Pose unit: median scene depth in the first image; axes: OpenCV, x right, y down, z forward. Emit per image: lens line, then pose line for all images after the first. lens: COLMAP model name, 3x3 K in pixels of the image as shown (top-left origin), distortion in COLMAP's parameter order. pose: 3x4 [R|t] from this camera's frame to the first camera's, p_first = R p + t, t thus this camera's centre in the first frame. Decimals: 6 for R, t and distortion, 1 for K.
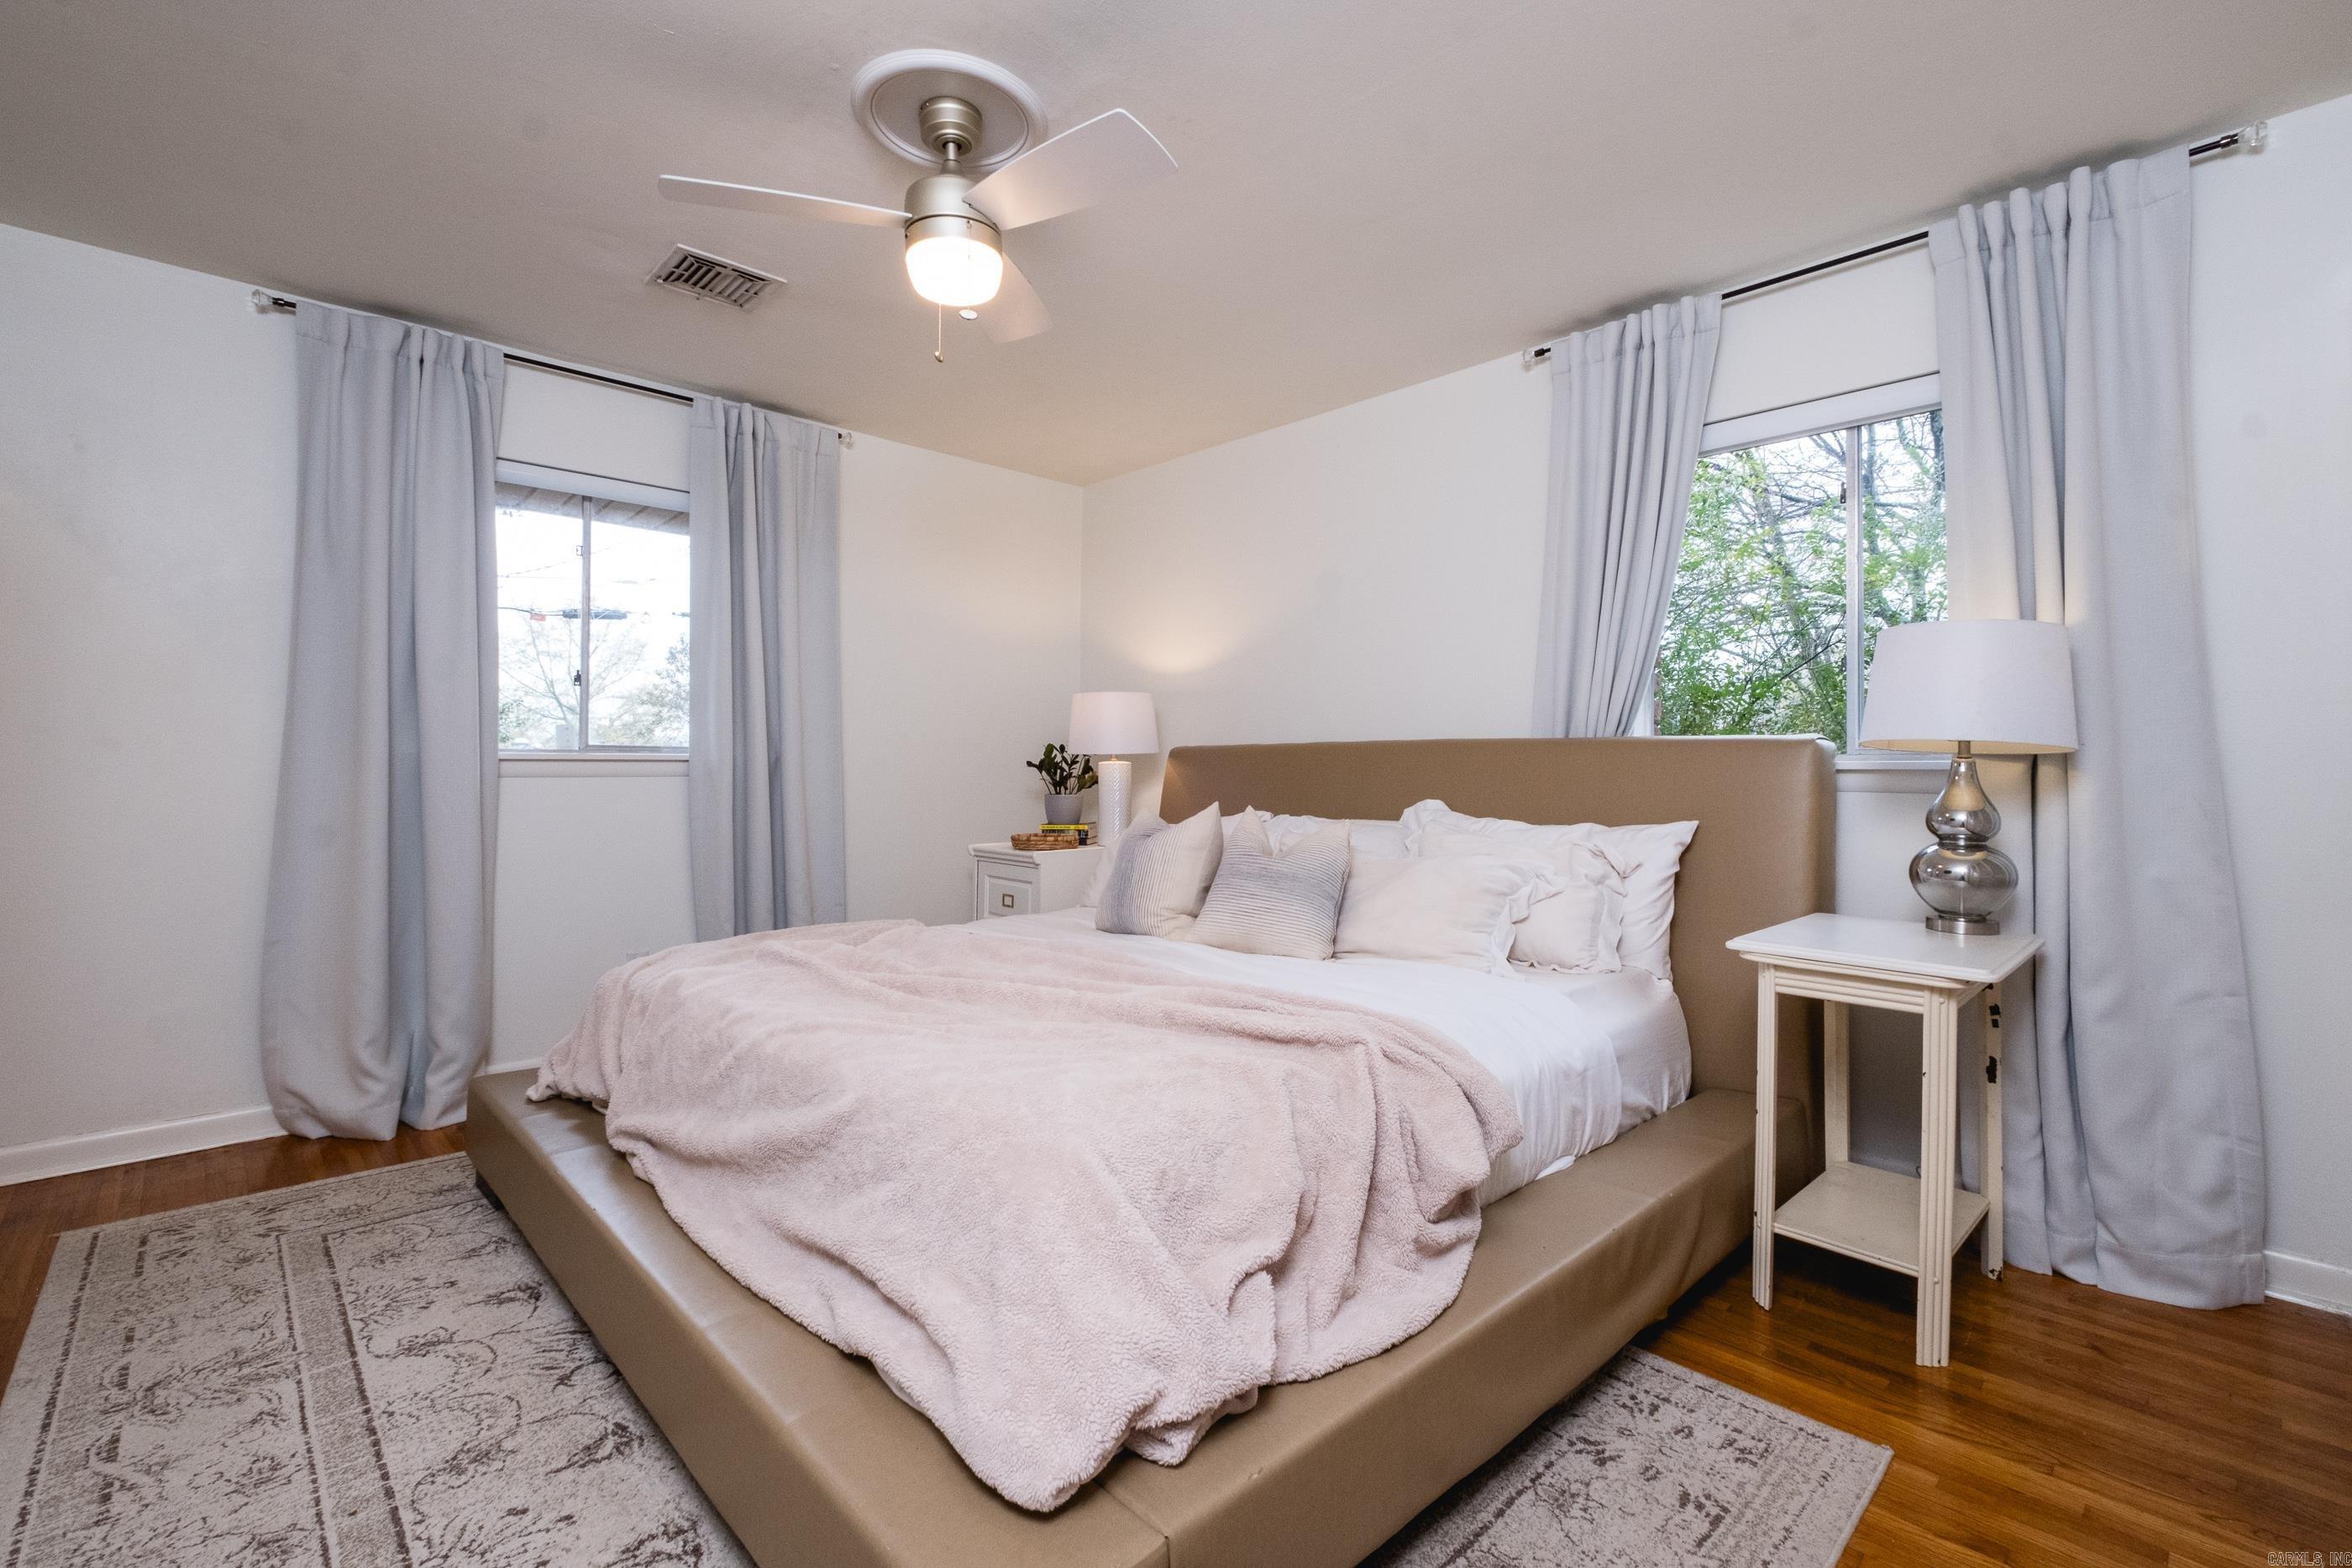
lens RADIAL K [[1033.0, 0, 1184.2], [0, 1033.0, 760.6], [0, 0, 1]] dist [0.006447, -0.004950]
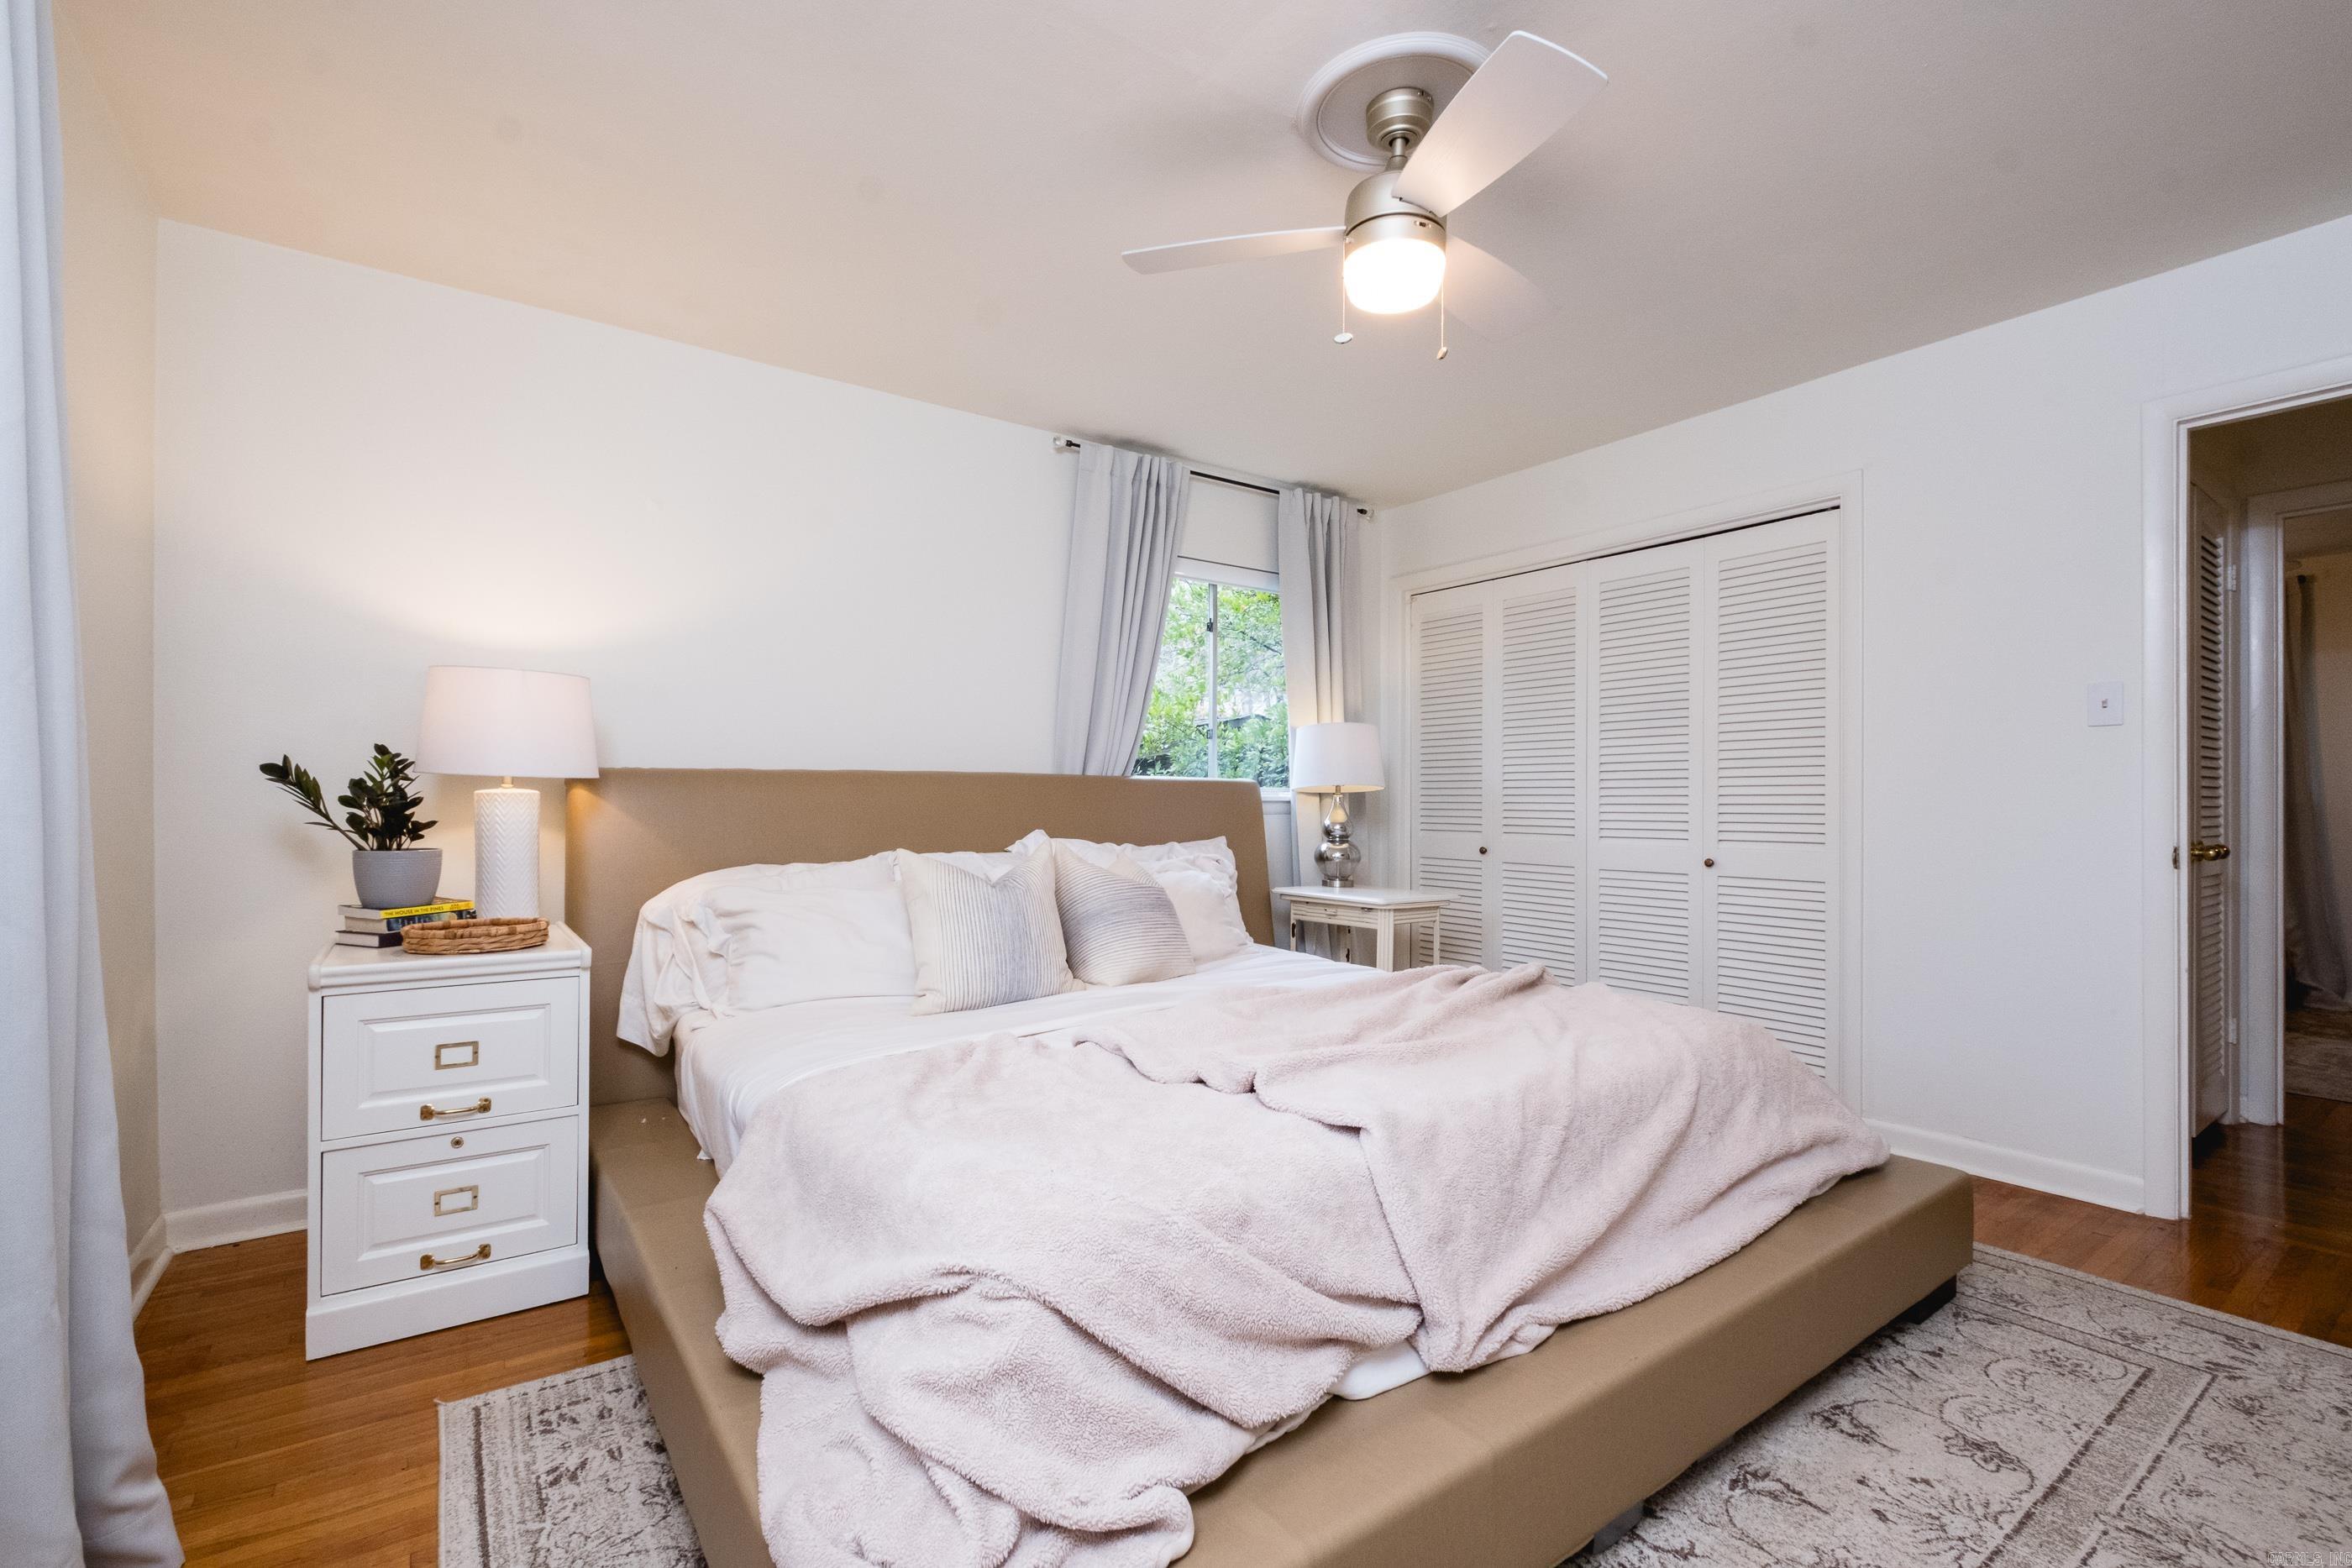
lens RADIAL K [[1033.0, 0, 1183.8], [0, 1033.0, 809.4], [0, 0, 1]] dist [0.006447, -0.004950]
pose [[0.135076, -0.011697, 0.990766, -1.172301], [-0.009634, 0.999868, 0.013118, 0.002634], [-0.990788, -0.011316, 0.134945, 1.037257]]
